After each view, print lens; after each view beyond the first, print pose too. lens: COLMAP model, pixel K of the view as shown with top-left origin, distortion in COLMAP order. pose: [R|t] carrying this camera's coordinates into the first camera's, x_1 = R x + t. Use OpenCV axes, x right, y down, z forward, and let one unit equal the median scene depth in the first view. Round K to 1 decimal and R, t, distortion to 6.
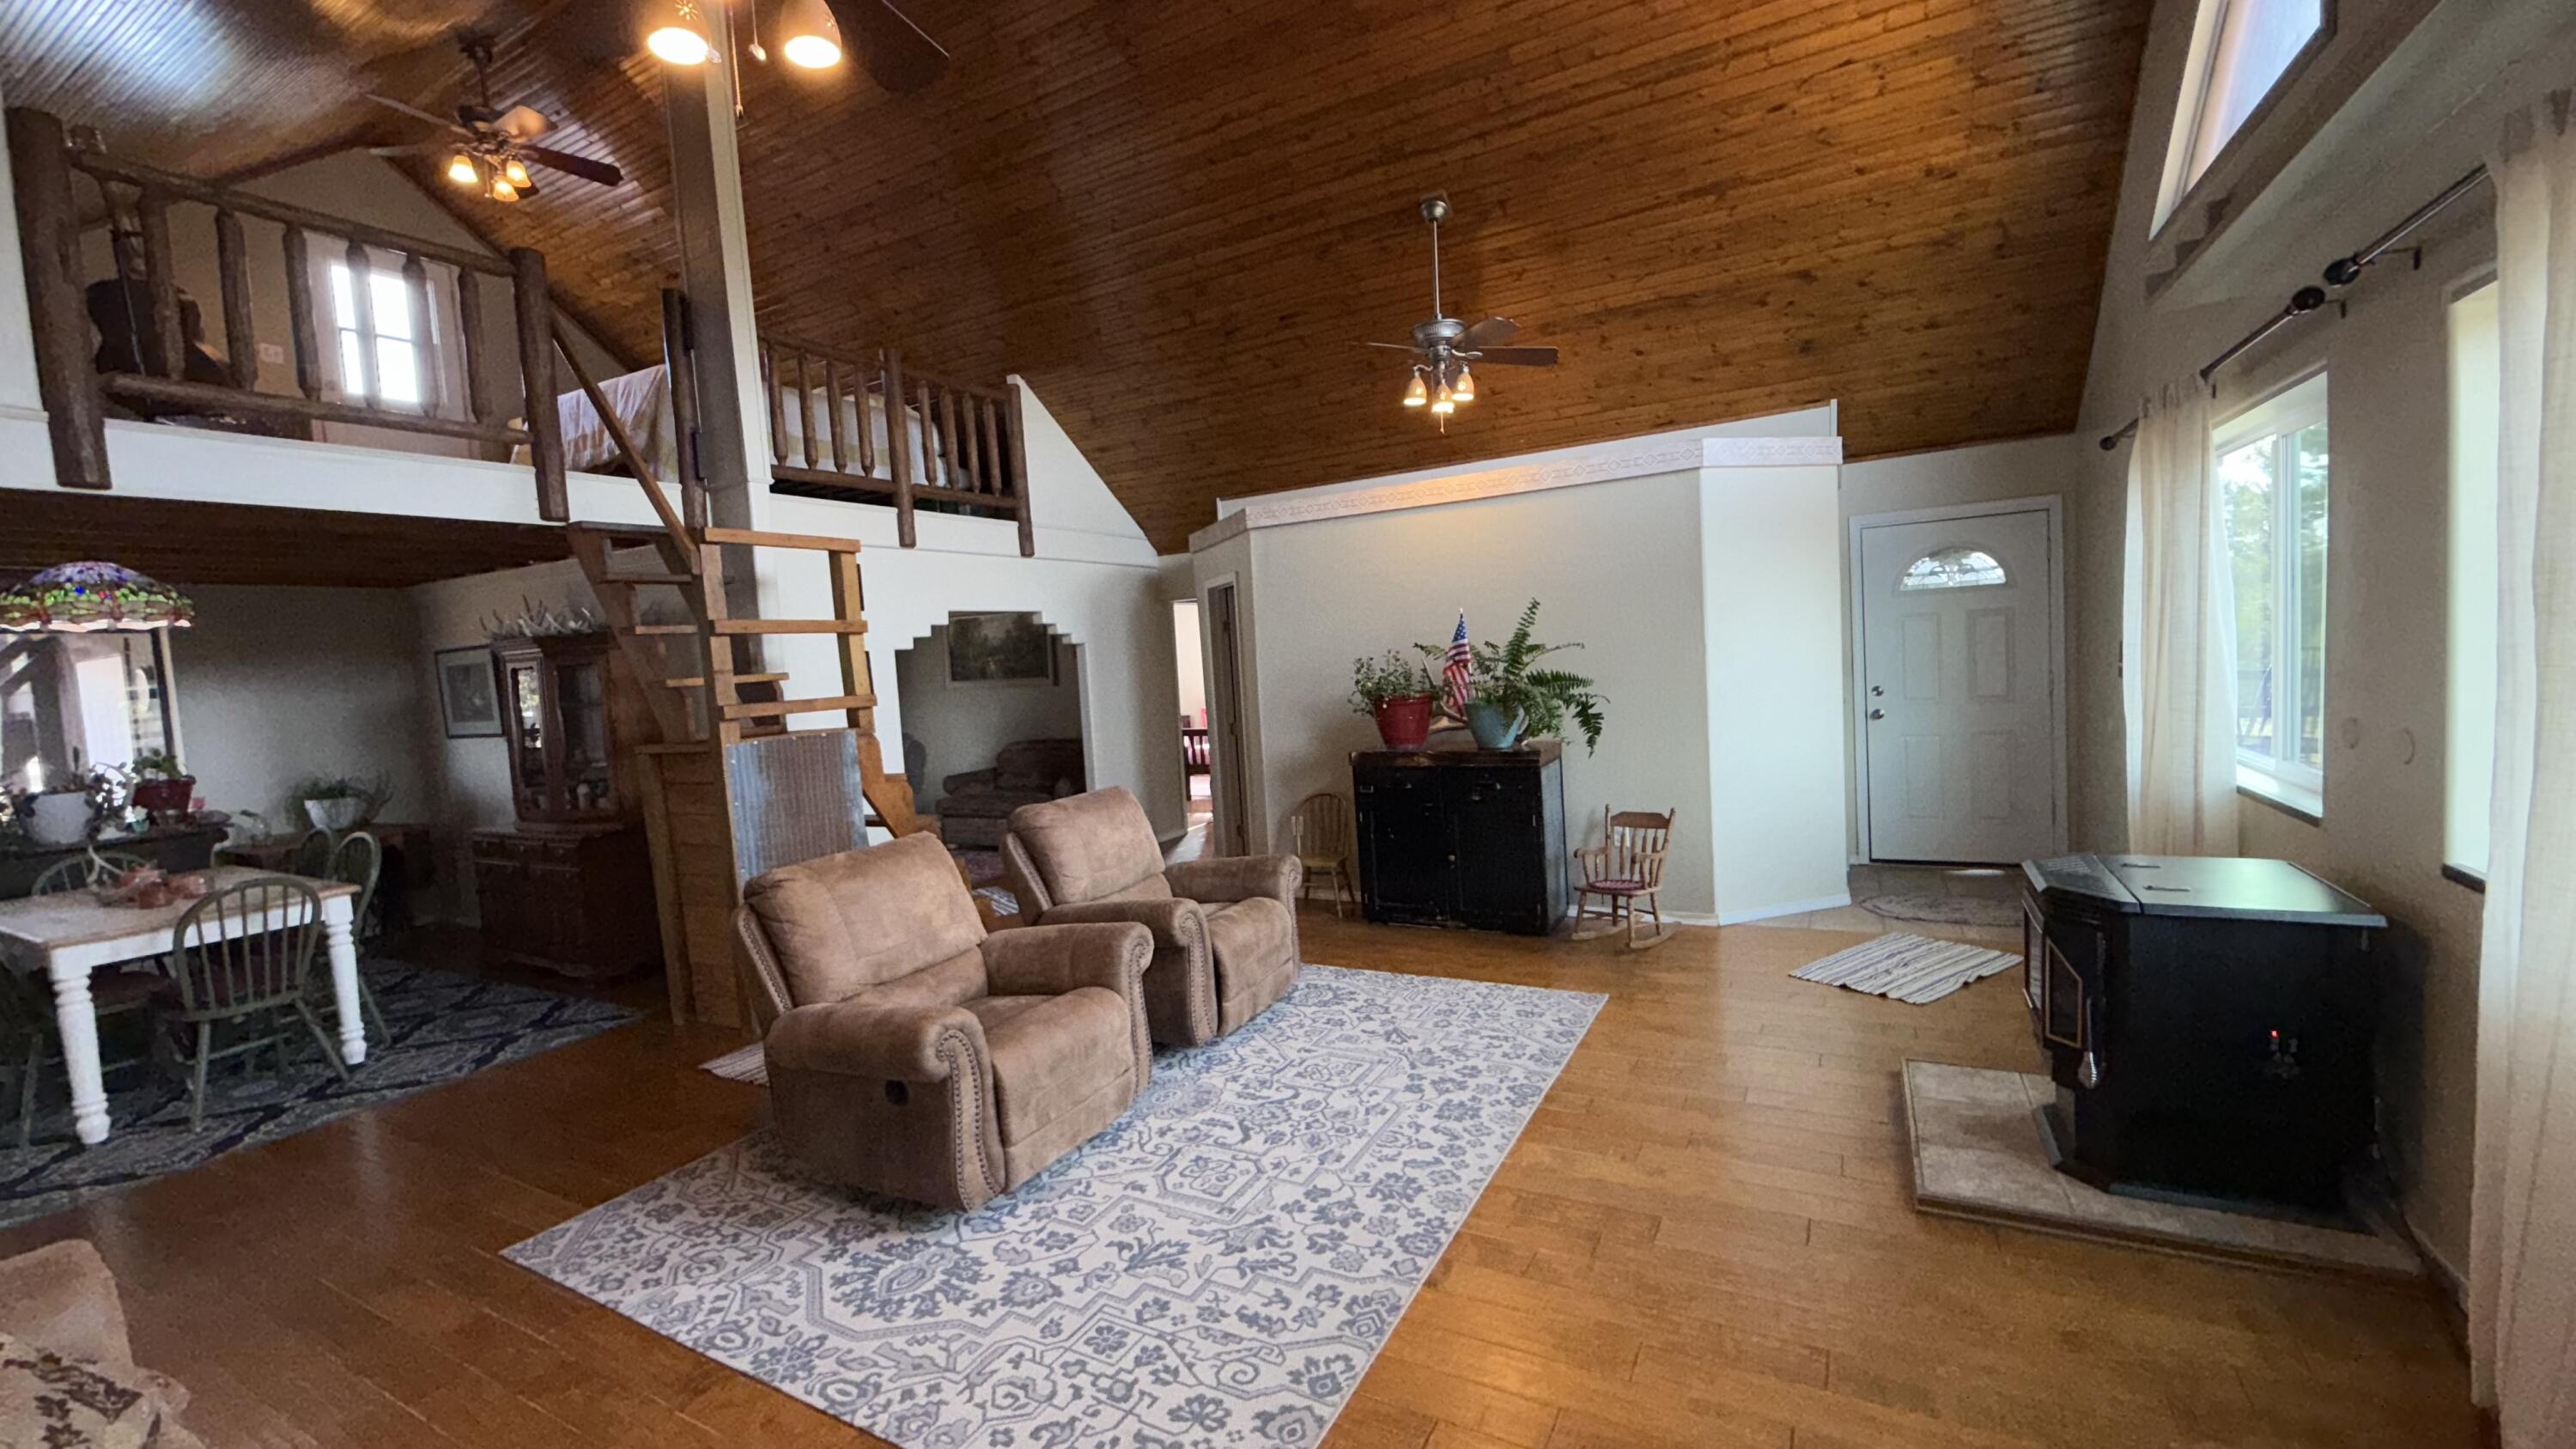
lens RADIAL K [[1027.3, 0, 1283.2], [0, 1027.3, 718.0], [0, 0, 1]] dist [0.002459, -0.000472]
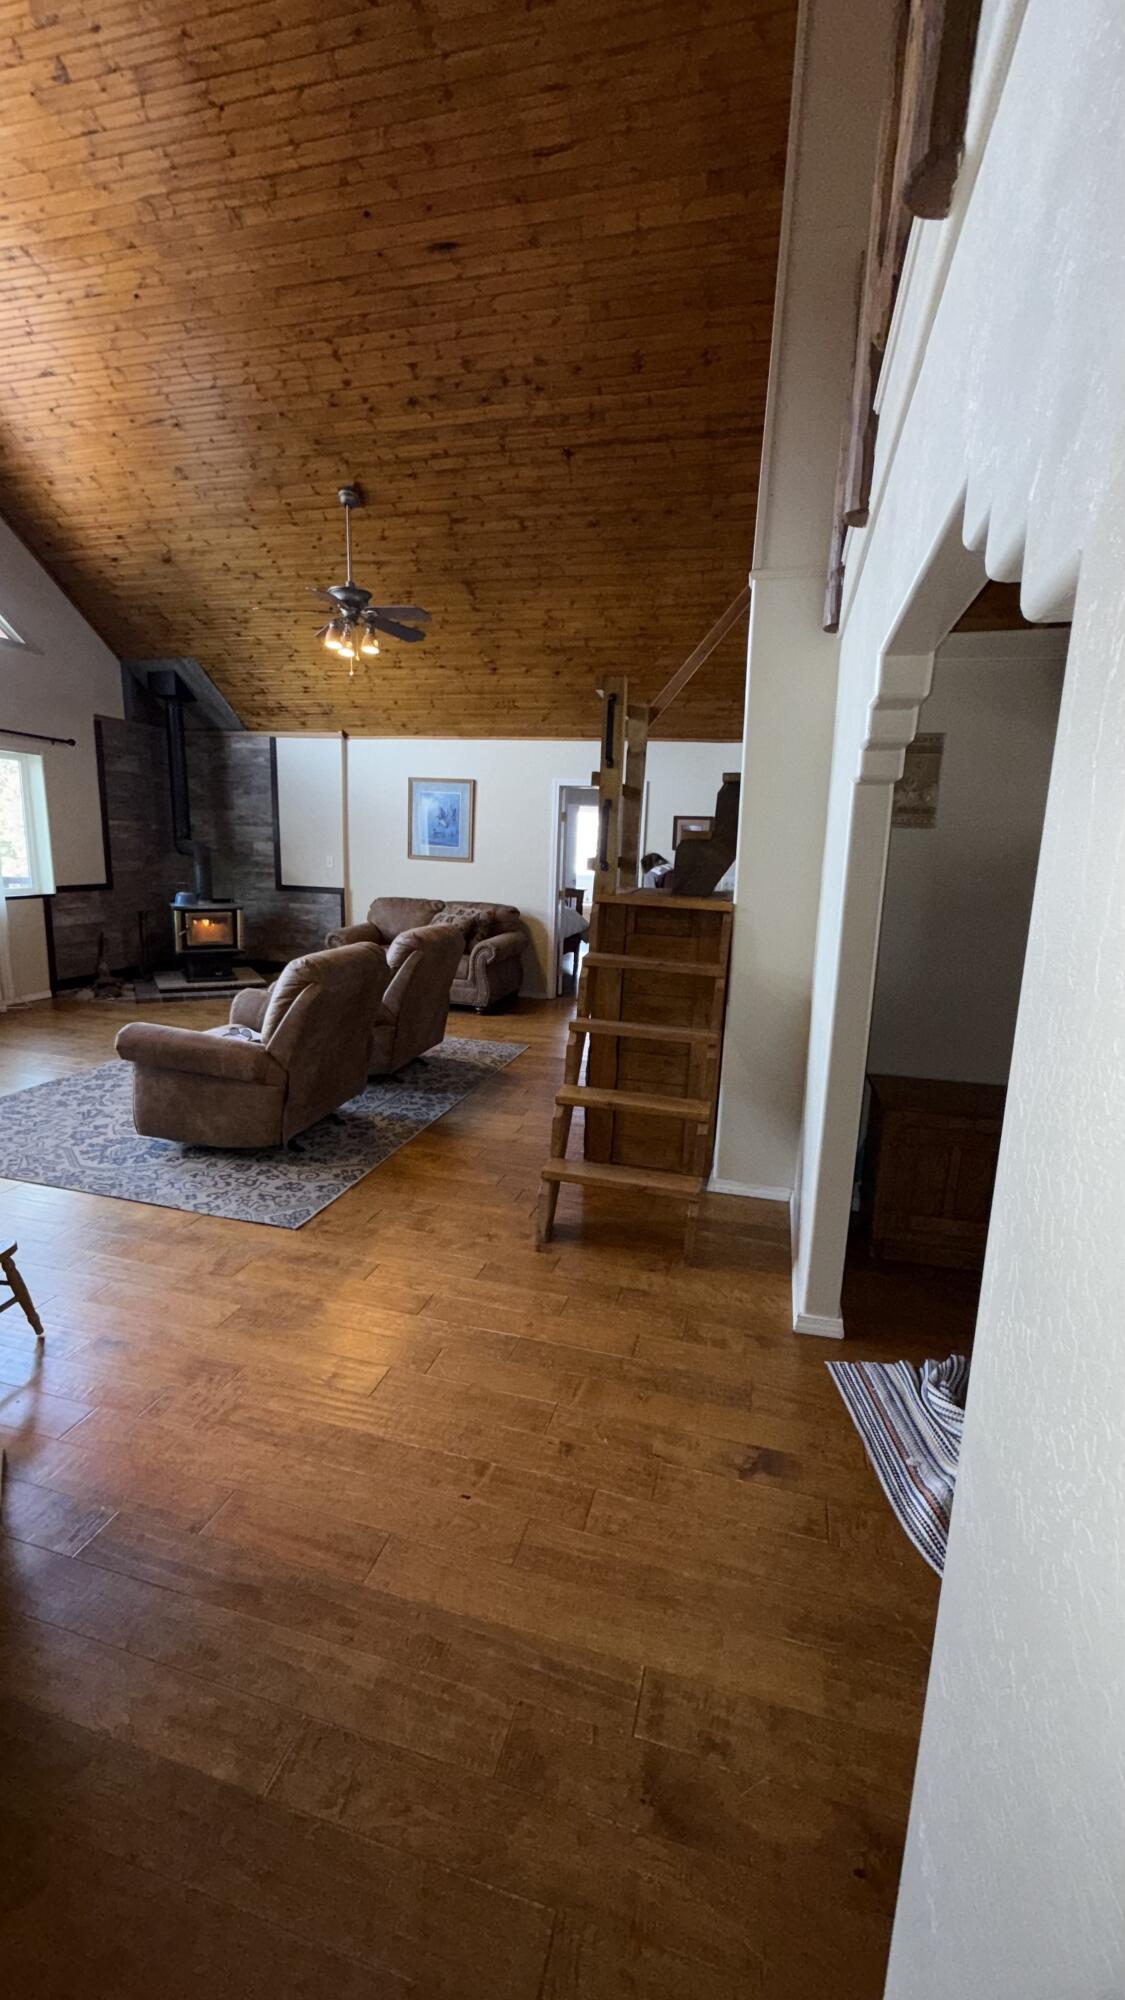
lens RADIAL K [[797.5, 0, 563.6], [0, 797.5, 998.6], [0, 0, 1]] dist [0.002459, -0.000472]
pose [[-0.970208, 0.075362, -0.230252, -0.256862], [0.011946, 0.964114, 0.265221, -0.107659], [0.241977, 0.254569, -0.936291, 2.034066]]
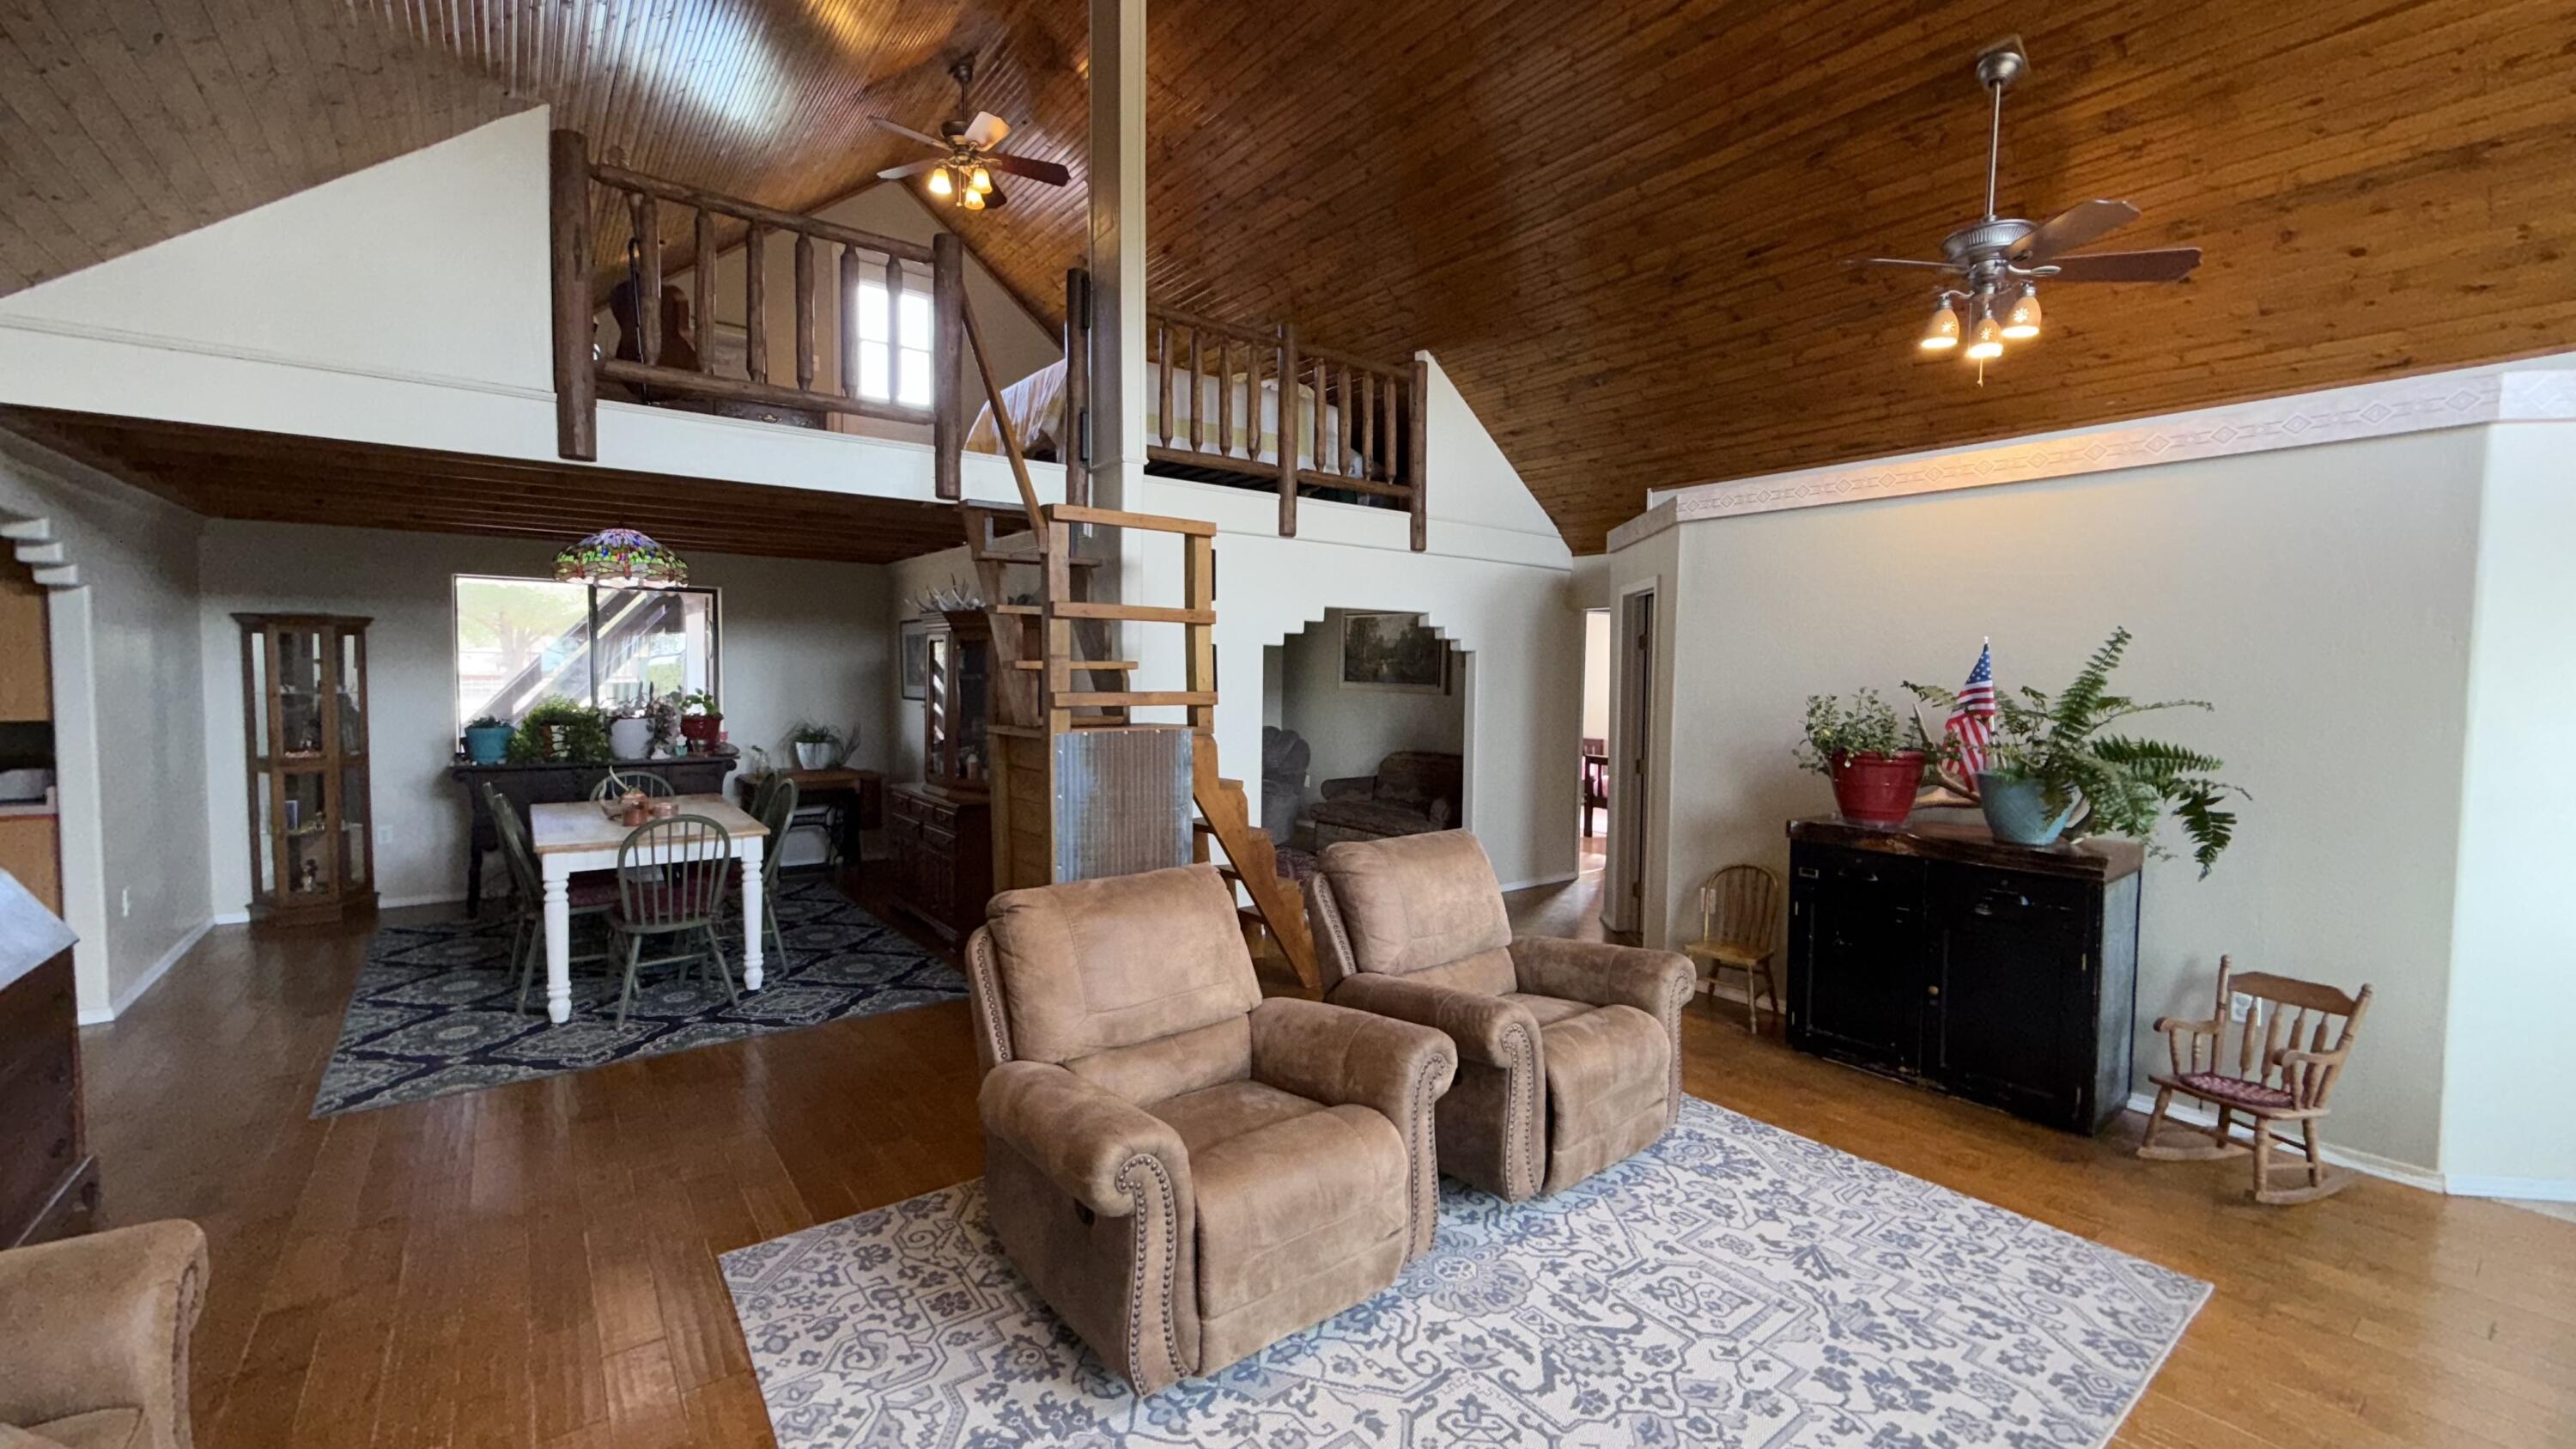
lens RADIAL K [[1027.3, 0, 1284.3], [0, 1027.3, 717.9], [0, 0, 1]] dist [0.002459, -0.000472]
pose [[0.913017, 0.090611, -0.397729, 0.028269], [-0.093102, 0.995571, 0.013090, -0.021588], [0.397154, 0.025077, 0.917409, 0.226647]]
